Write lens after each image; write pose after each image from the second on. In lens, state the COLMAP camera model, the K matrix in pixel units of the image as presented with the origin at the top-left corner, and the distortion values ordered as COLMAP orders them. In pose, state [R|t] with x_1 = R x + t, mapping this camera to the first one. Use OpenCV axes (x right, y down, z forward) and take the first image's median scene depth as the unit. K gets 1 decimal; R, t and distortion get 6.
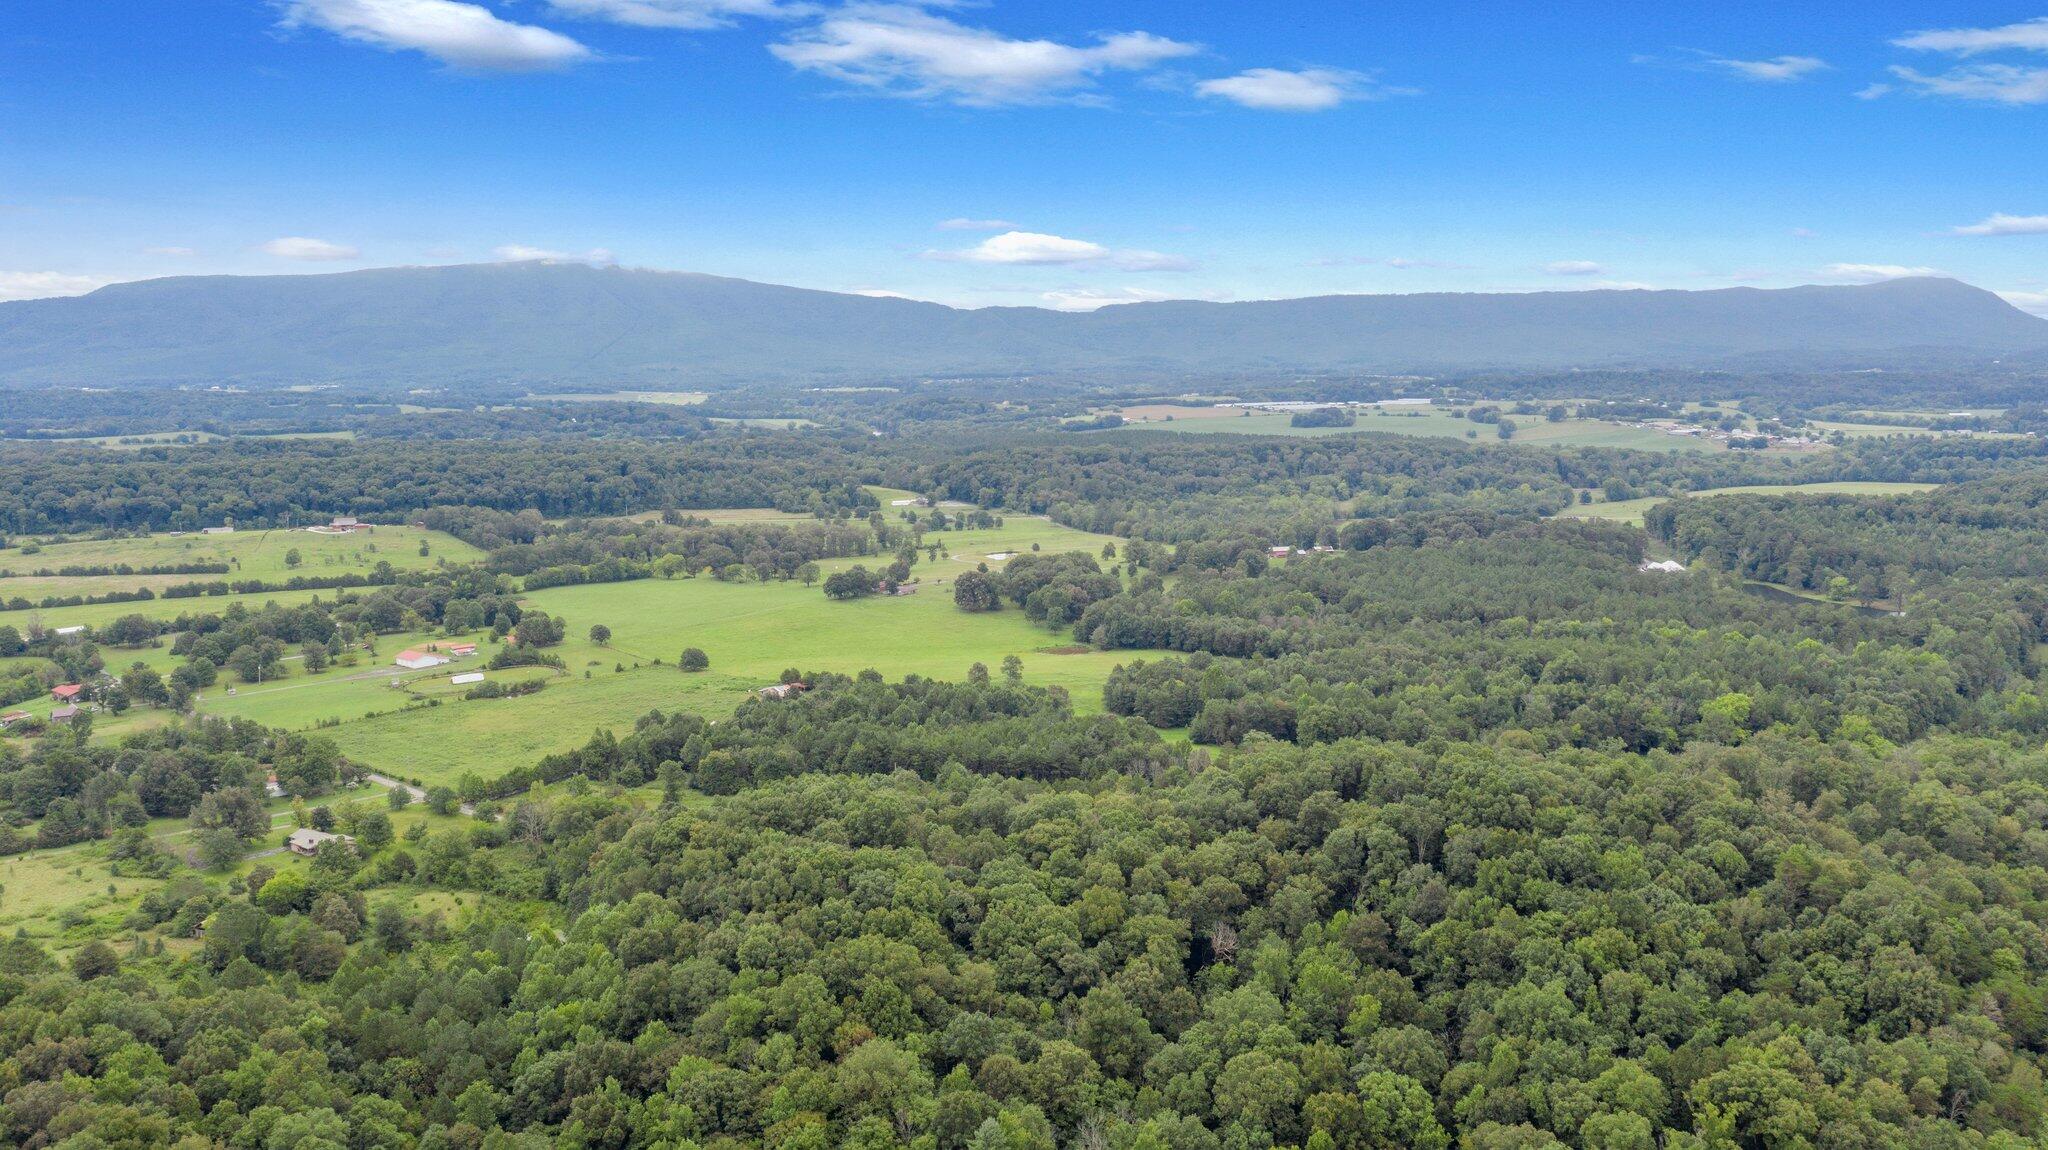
lens RADIAL K [[1659.7, 0, 1034.6], [0, 1659.7, 567.2], [0, 0, 1]] dist [-0.004959, 0.014655]
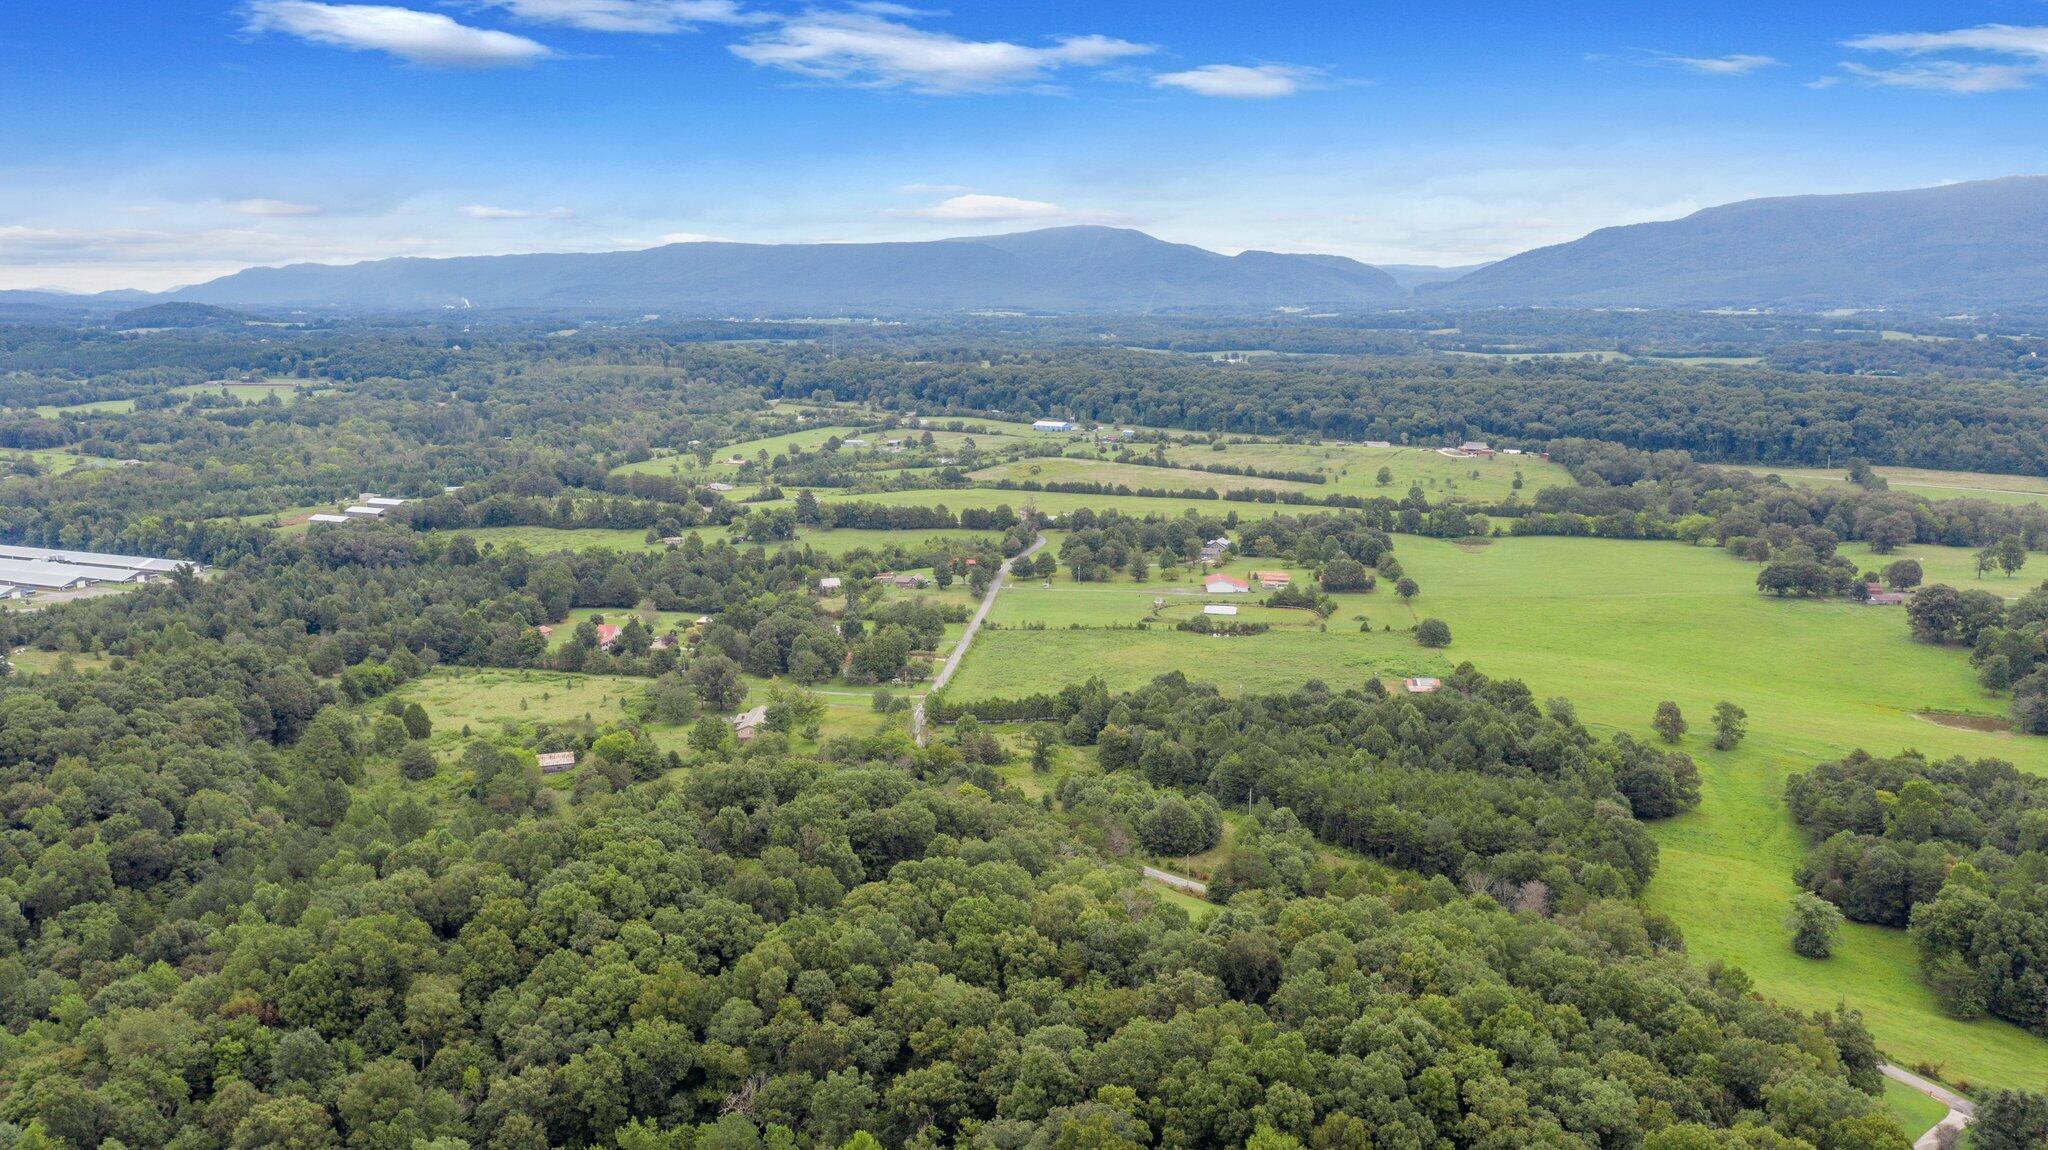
lens RADIAL K [[1659.7, 0, 1034.6], [0, 1659.7, 567.2], [0, 0, 1]] dist [-0.004959, 0.014655]
pose [[0.576052, 0.141243, -0.805118, 0.254336], [-0.104245, 0.989610, 0.099023, -0.028889], [0.810739, 0.026887, 0.584790, 0.238462]]
